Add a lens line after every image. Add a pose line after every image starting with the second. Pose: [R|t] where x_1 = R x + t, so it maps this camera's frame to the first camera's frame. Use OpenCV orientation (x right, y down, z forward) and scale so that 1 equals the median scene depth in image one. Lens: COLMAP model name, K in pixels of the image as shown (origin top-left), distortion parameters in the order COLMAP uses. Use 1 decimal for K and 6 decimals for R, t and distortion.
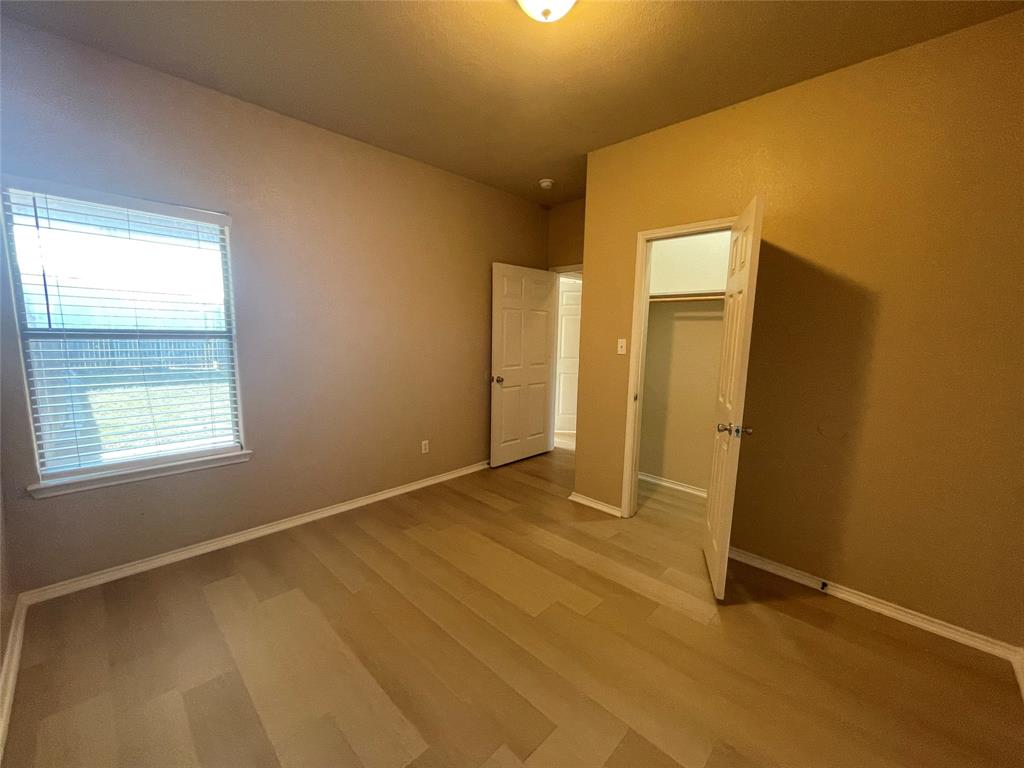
lens RADIAL K [[417.3, 0, 504.8], [0, 417.3, 388.0], [0, 0, 1]] dist [0.002086, -0.000311]
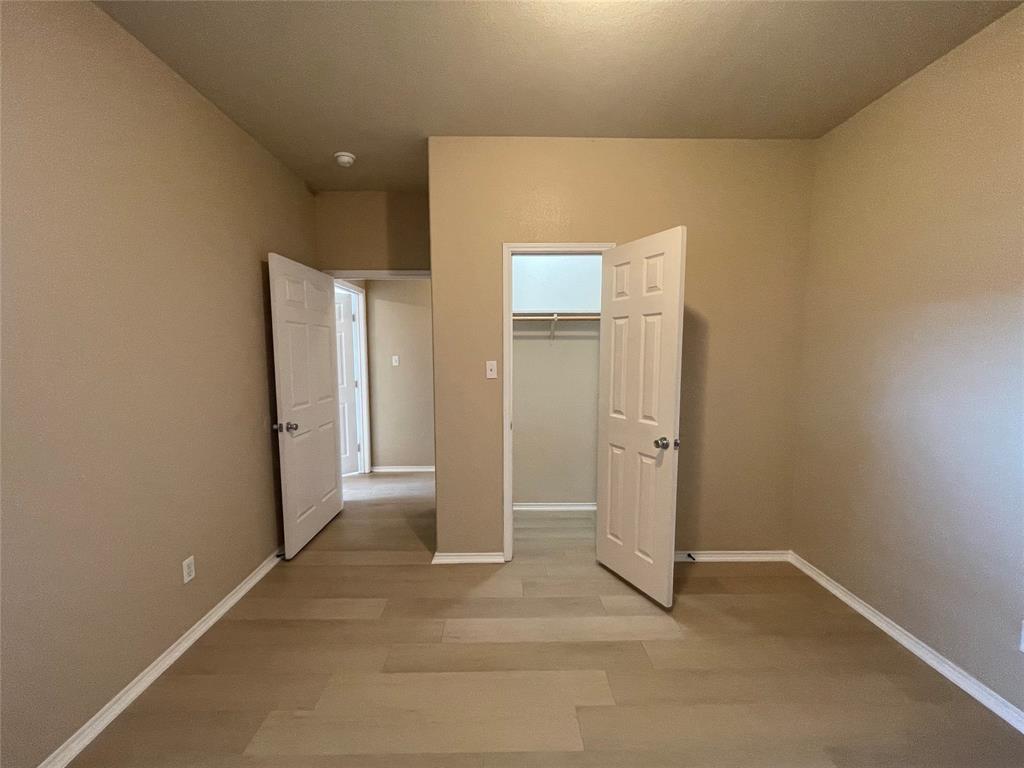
lens RADIAL K [[417.3, 0, 508.2], [0, 417.3, 388.1], [0, 0, 1]] dist [0.002086, -0.000311]
pose [[0.699492, -0.084814, 0.709589, -0.310770], [0.114530, 0.993403, 0.005836, -0.059276], [-0.705403, 0.077187, 0.704591, 0.348078]]
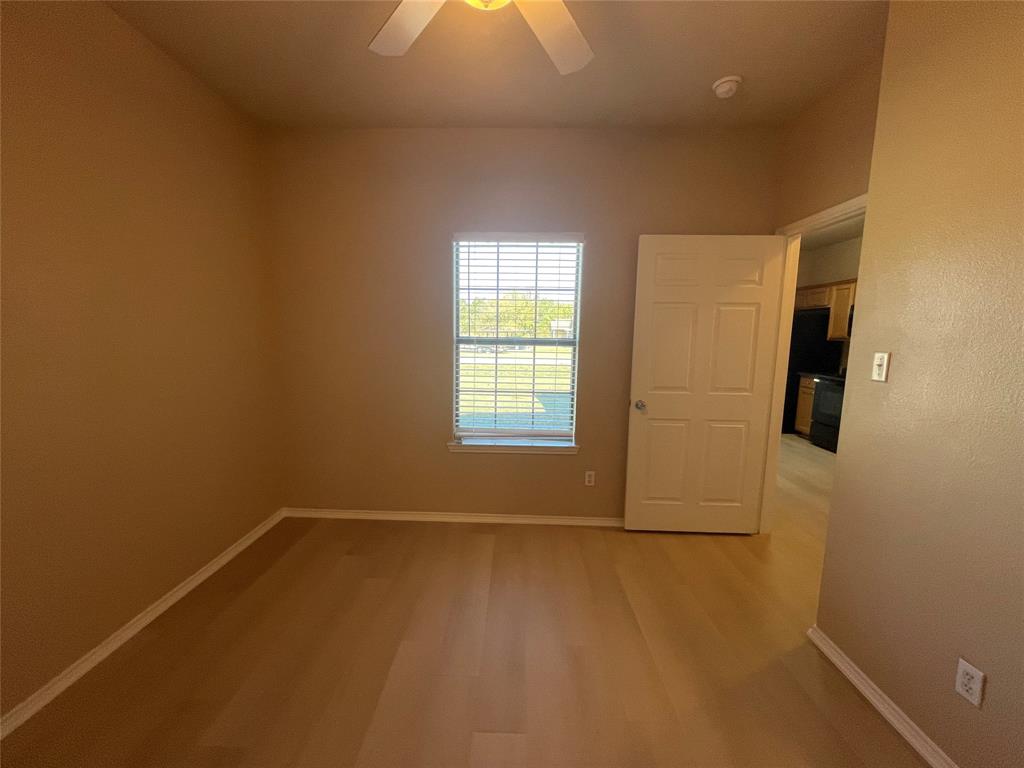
lens RADIAL K [[417.3, 0, 512.1], [0, 417.3, 381.6], [0, 0, 1]] dist [0.002086, -0.000311]
pose [[0.683268, 0.075179, -0.726287, 0.435540], [-0.103604, 0.994603, 0.005485, -0.051806], [0.722780, 0.071498, 0.687370, 0.486694]]
